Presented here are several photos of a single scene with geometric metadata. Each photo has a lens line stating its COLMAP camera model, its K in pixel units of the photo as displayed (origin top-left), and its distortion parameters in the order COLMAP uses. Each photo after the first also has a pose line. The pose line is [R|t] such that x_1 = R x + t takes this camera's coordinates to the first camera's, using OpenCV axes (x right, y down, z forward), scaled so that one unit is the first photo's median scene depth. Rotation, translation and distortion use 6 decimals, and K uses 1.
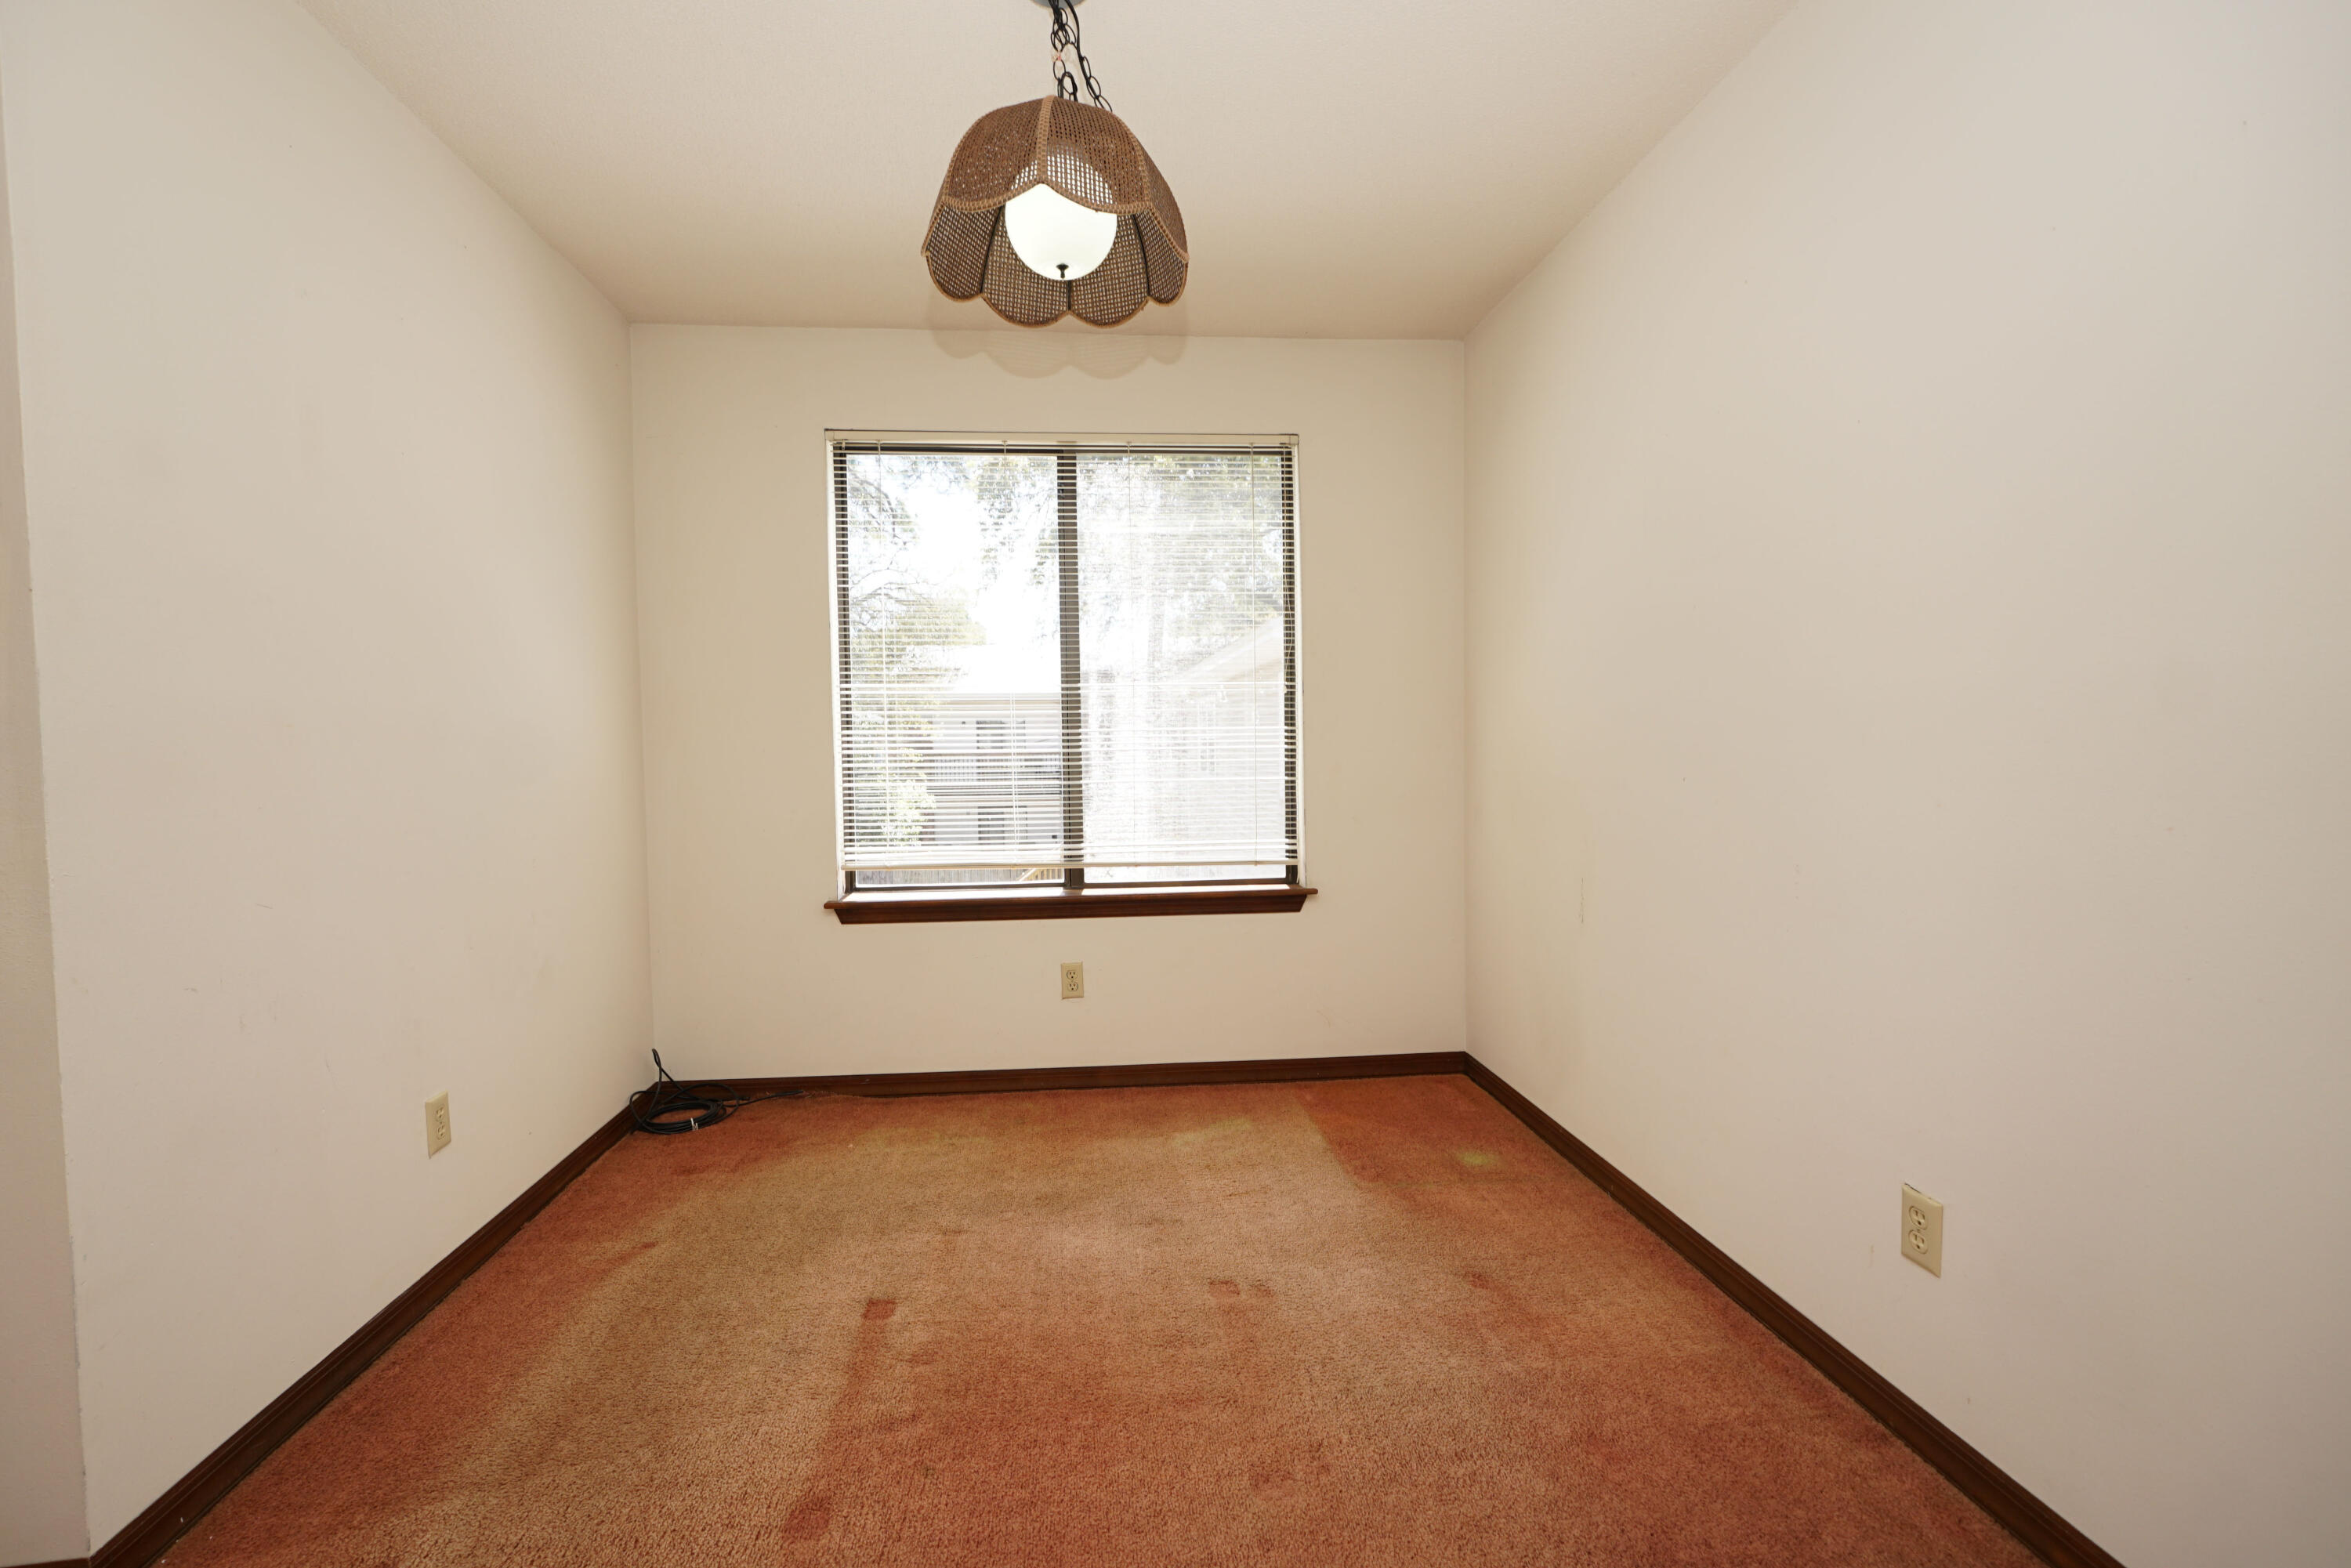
lens RADIAL K [[1028.2, 0, 1179.1], [0, 1028.2, 779.4], [0, 0, 1]] dist [0.001035, 0.000350]
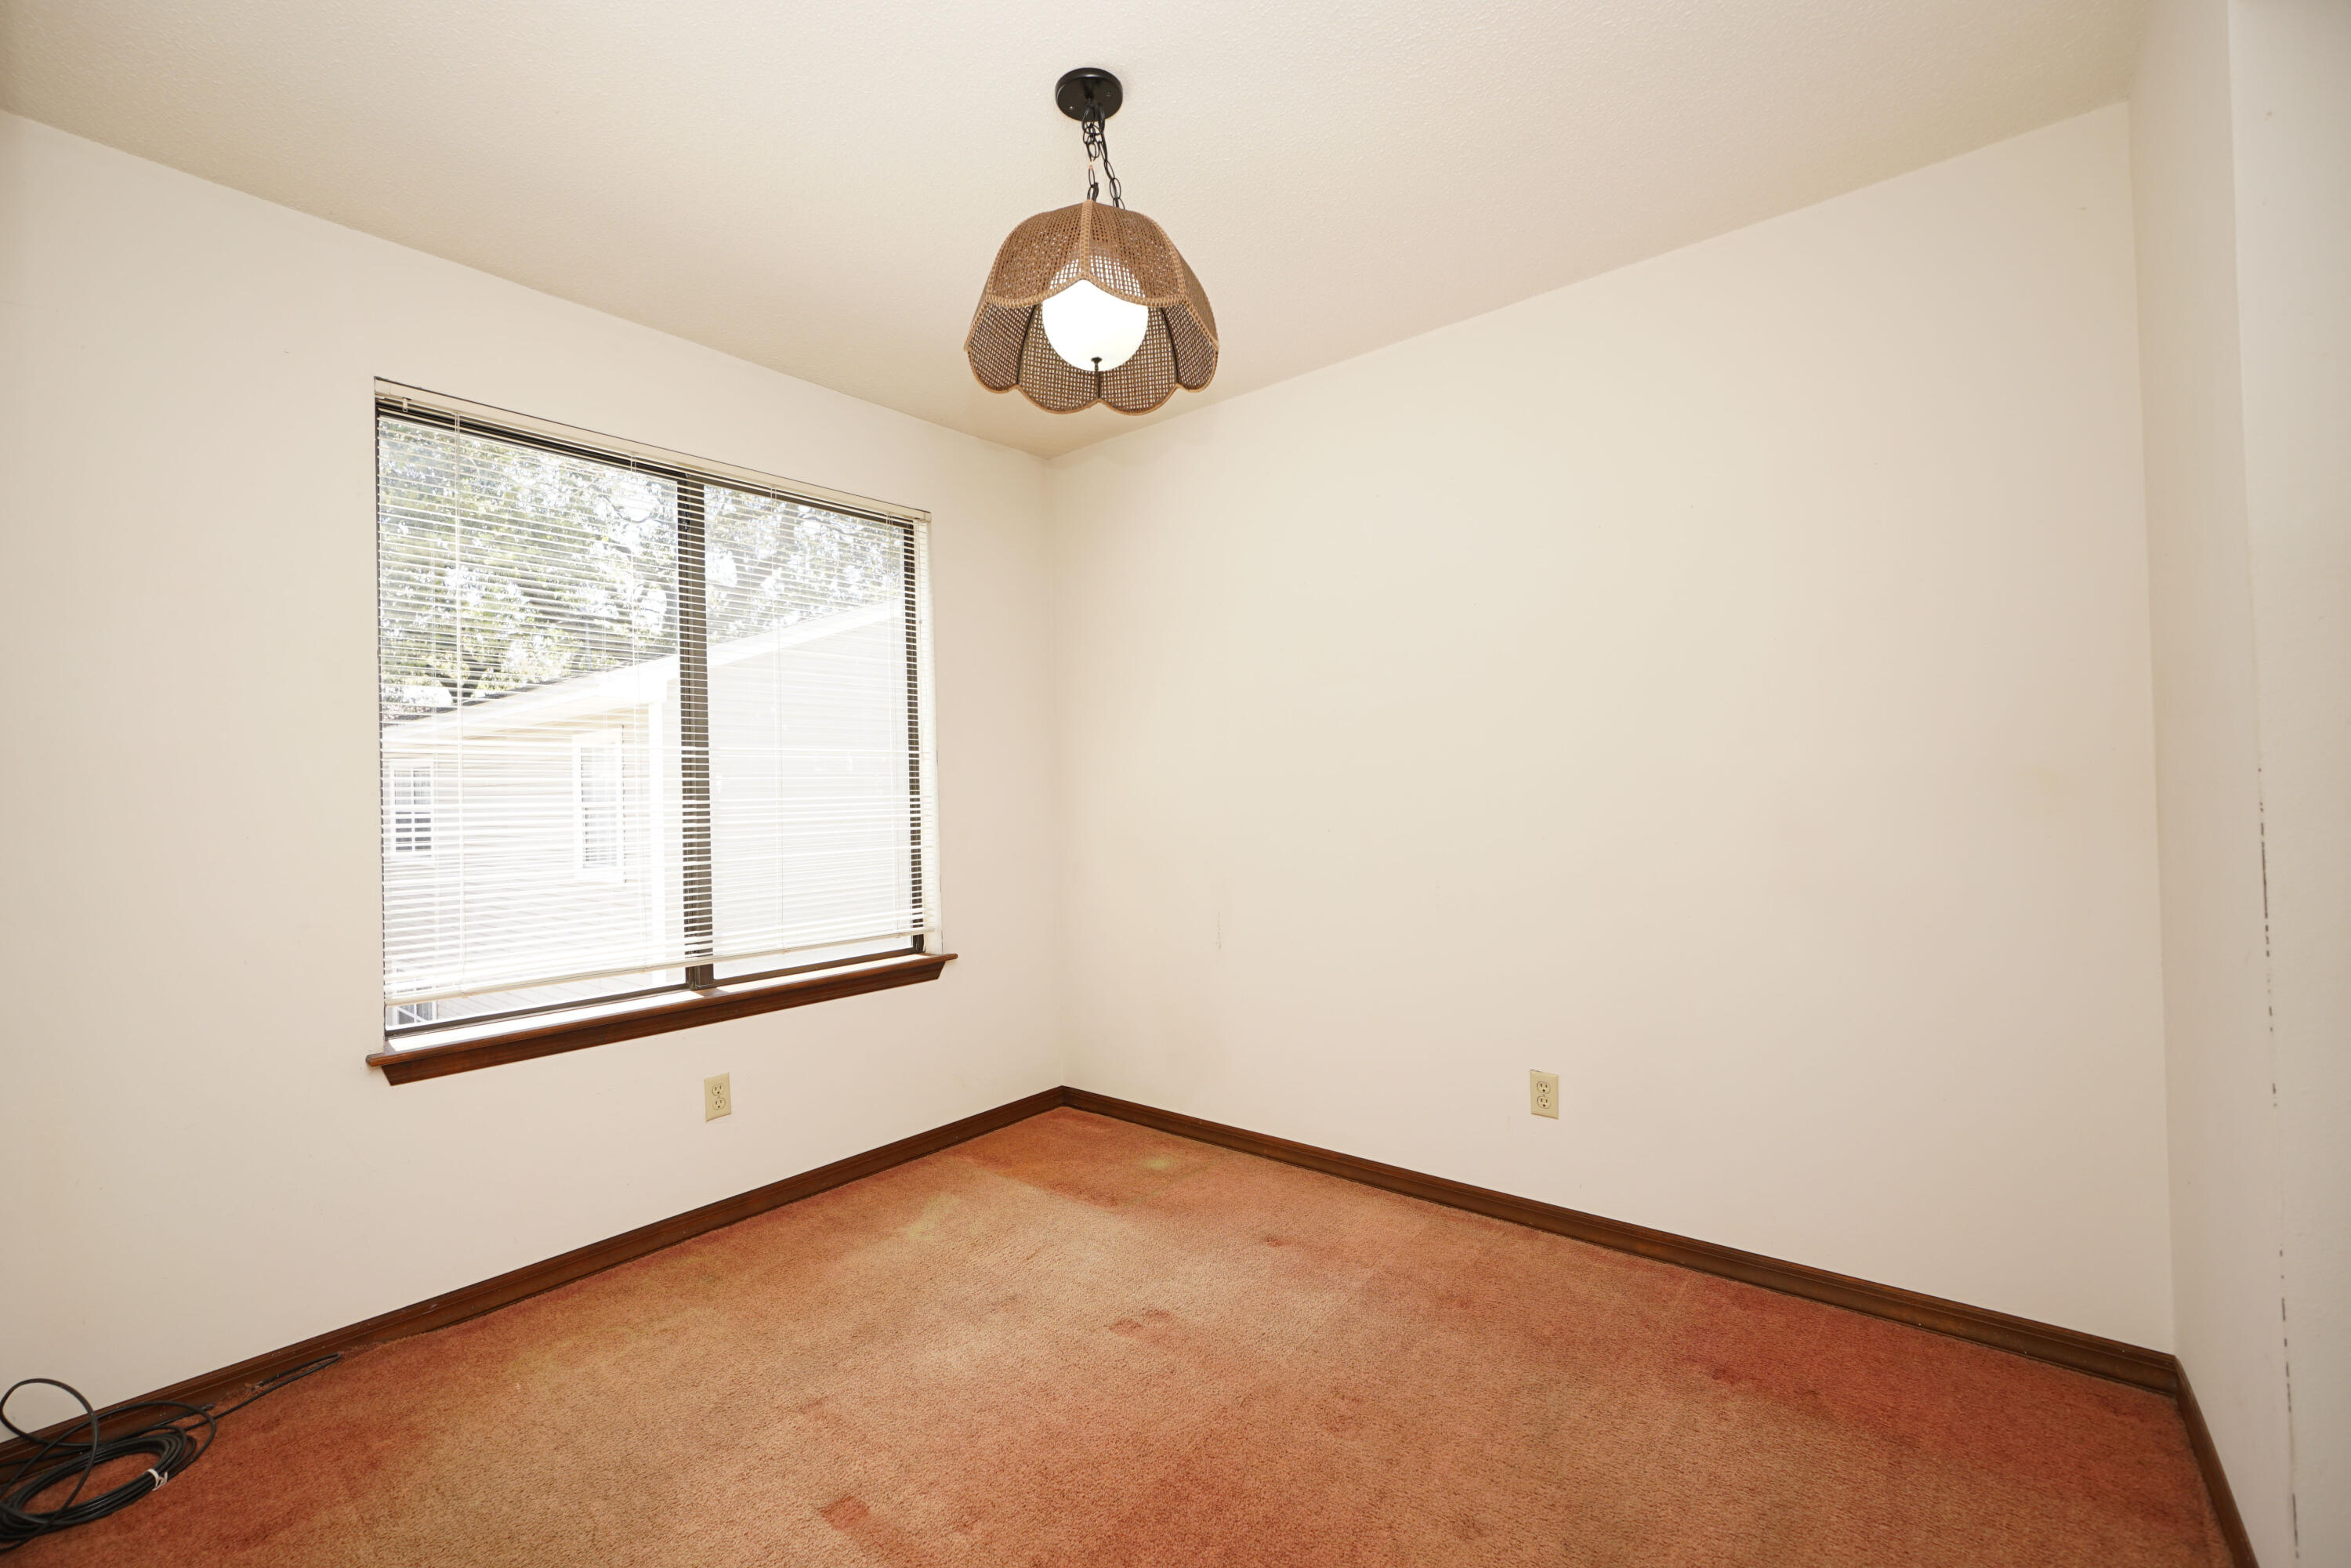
lens RADIAL K [[1005.8, 0, 1167.9], [0, 1005.8, 779.4], [0, 0, 1]] dist [-0.025228, 0.011419]
pose [[0.689404, 0.004679, 0.724362, -0.458272], [0.042946, 0.997956, -0.047320, -0.010569], [-0.723103, 0.063731, 0.687794, 0.156650]]
